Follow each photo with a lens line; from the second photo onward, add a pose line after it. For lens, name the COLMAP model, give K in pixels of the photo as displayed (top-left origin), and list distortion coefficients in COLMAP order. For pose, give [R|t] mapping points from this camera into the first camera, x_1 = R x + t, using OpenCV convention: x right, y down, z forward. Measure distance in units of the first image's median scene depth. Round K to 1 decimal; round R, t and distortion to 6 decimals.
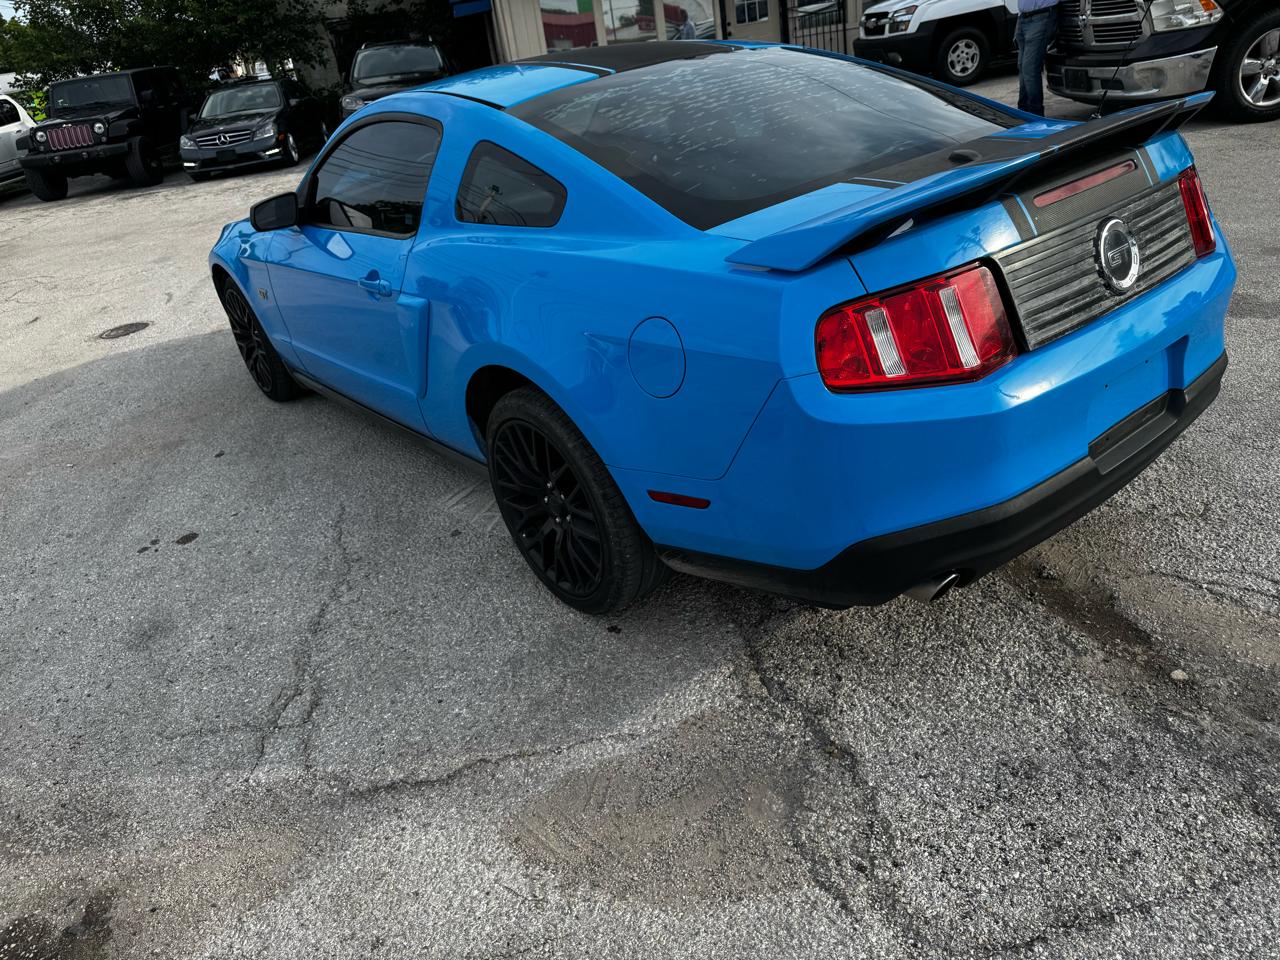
lens RADIAL K [[955.3, 0, 640.0], [0, 955.3, 480.0], [0, 0, 1]] dist [0.038940, -0.052111]
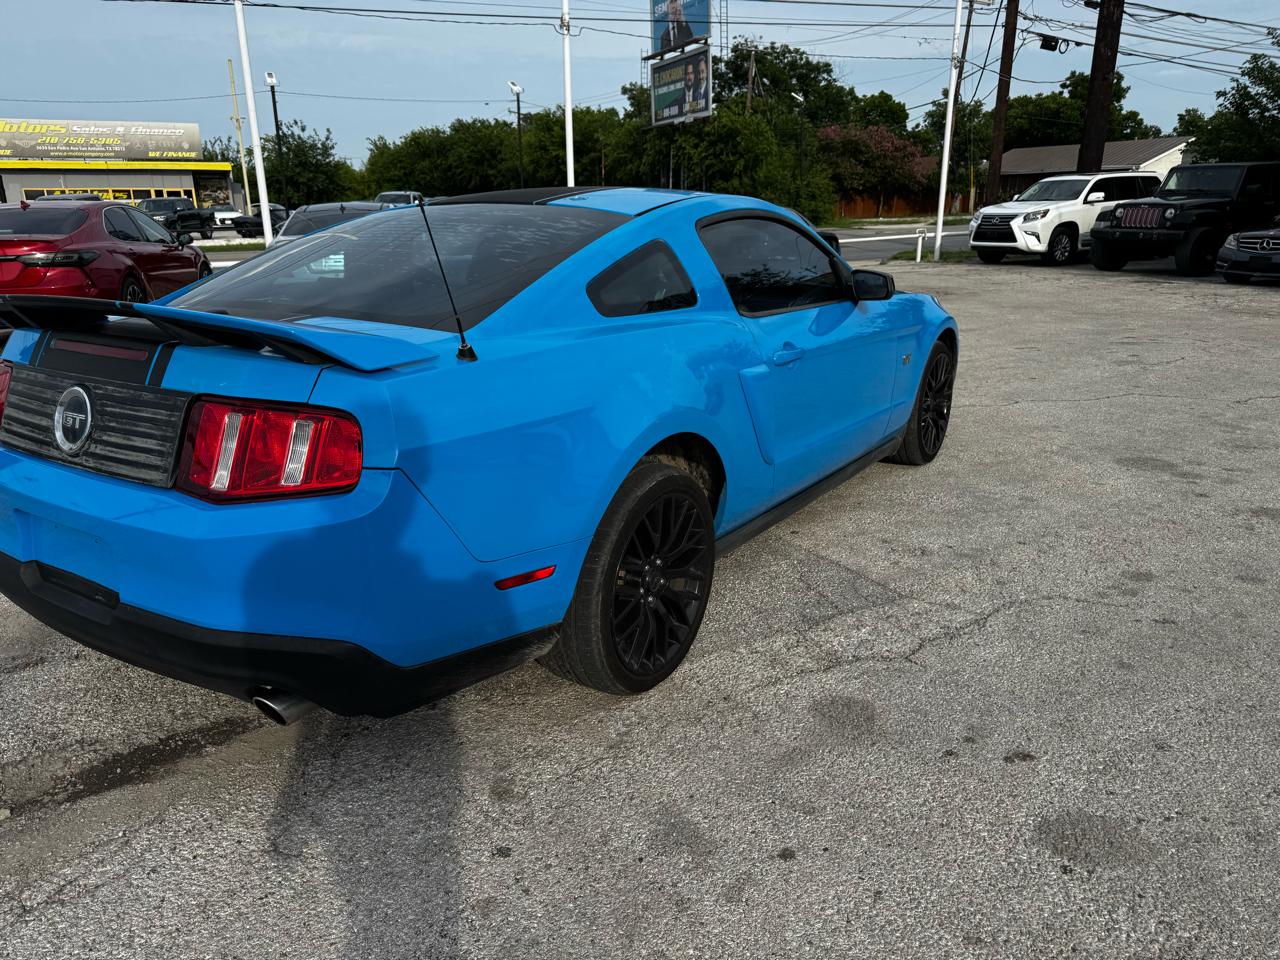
lens RADIAL K [[955.3, 0, 640.0], [0, 955.3, 480.0], [0, 0, 1]] dist [0.038940, -0.052111]
pose [[0.281215, 0.388560, -0.877462, 1.495521], [-0.440111, 0.864752, 0.241882, -0.649258], [0.852773, 0.318159, 0.414190, 1.023107]]
